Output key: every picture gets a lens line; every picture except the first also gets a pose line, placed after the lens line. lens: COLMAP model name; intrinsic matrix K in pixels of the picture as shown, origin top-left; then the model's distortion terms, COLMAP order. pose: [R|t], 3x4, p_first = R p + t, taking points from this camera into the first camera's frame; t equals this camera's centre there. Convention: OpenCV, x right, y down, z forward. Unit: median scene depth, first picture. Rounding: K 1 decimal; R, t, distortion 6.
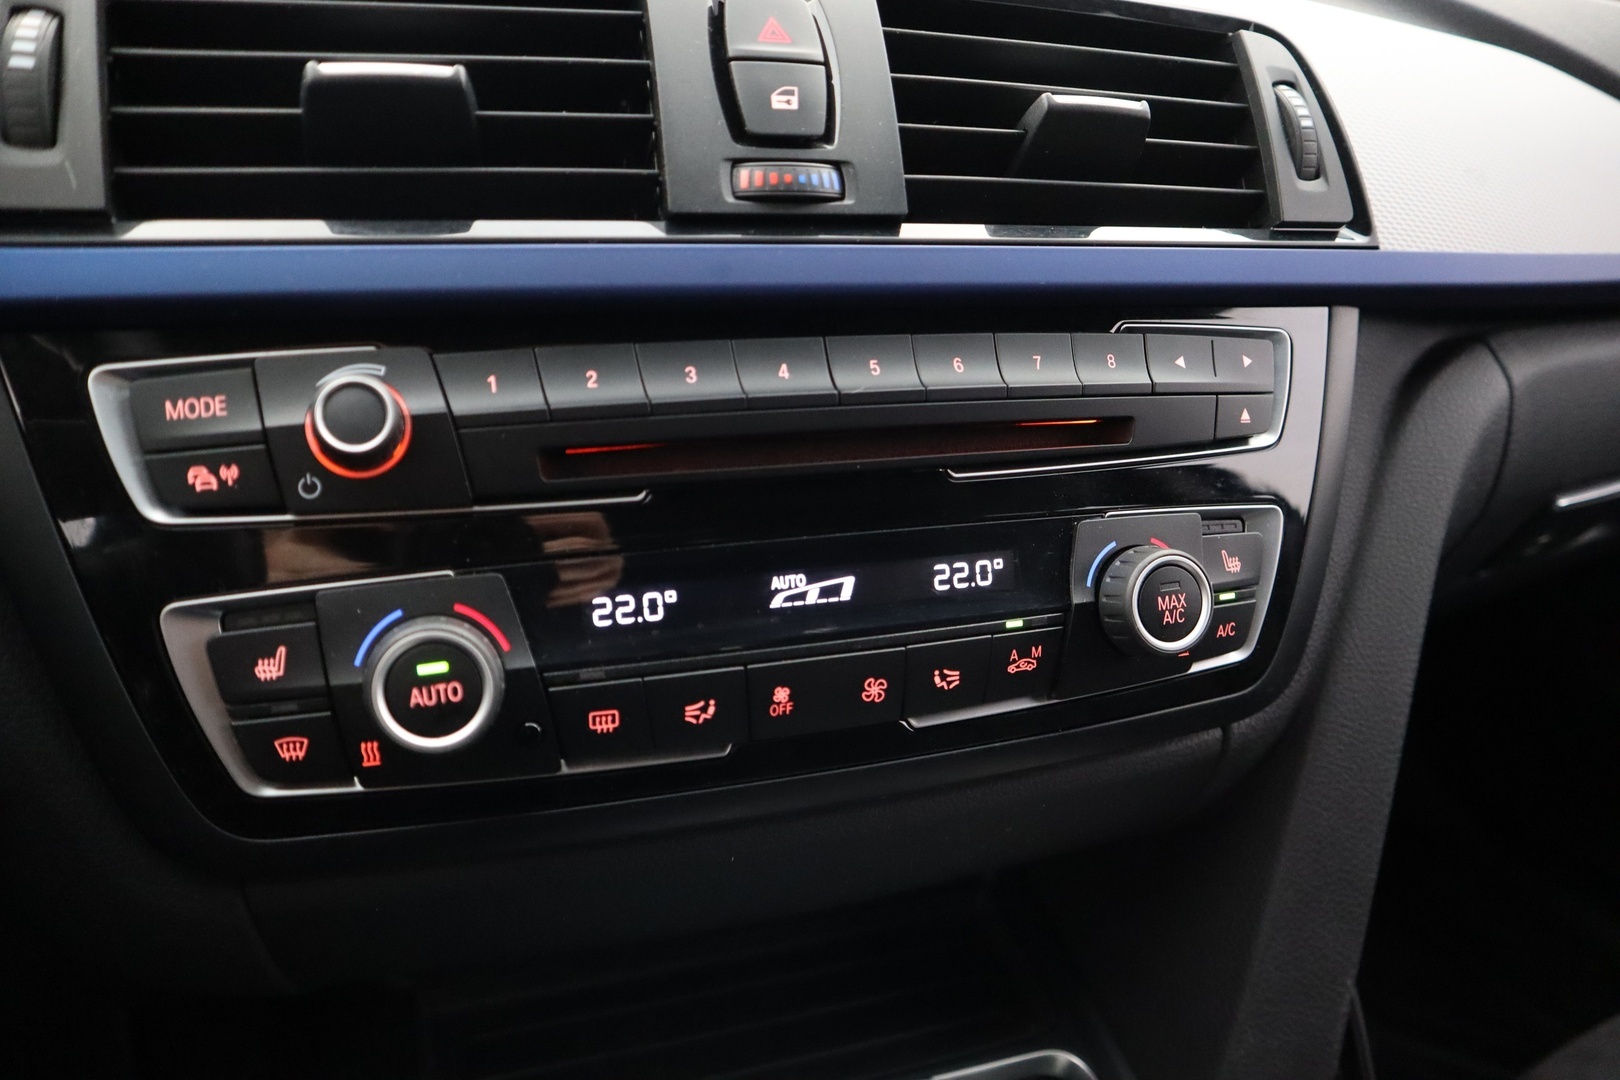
lens RADIAL K [[1143.1, 0, 807.3], [0, 1143.1, 547.8], [0, 0, 1]] dist [-0.075542, 0.049415]
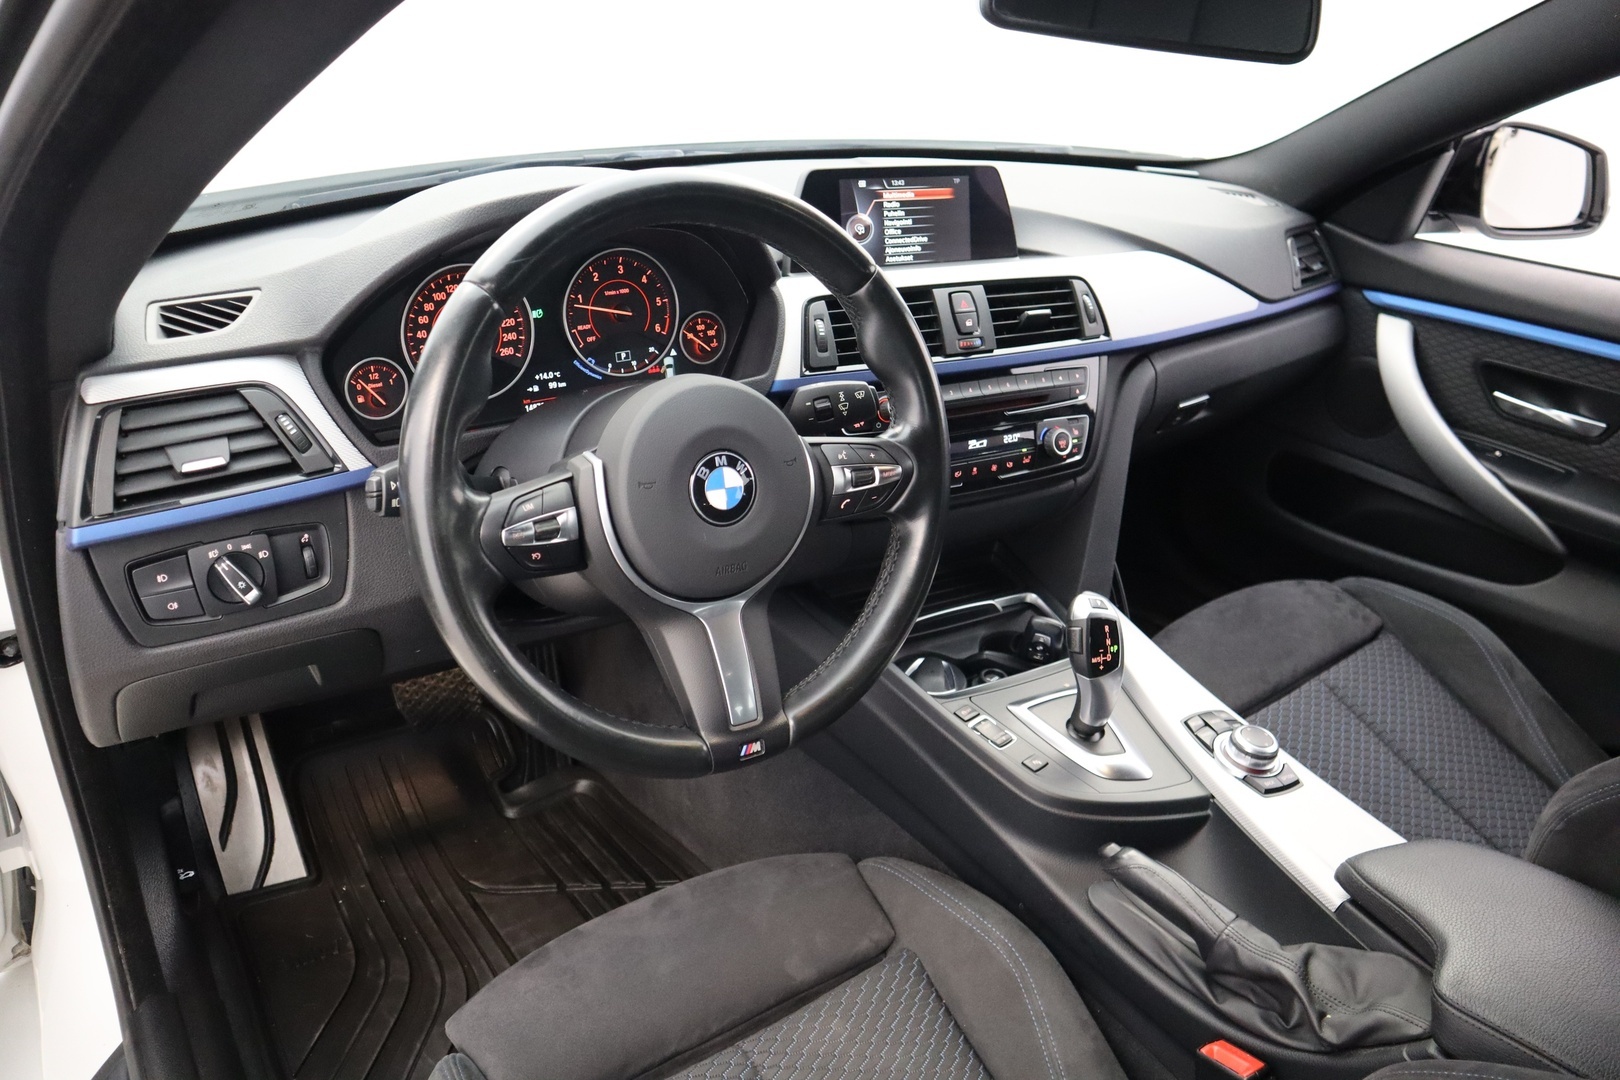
lens RADIAL K [[1143.1, 0, 818.1], [0, 1143.1, 538.0], [0, 0, 1]] dist [-0.075542, 0.049415]
pose [[0.983933, -0.070046, 0.164221, -1.087203], [0.056038, 0.994504, 0.088441, -0.017982], [-0.169513, -0.077818, 0.982451, -2.535611]]
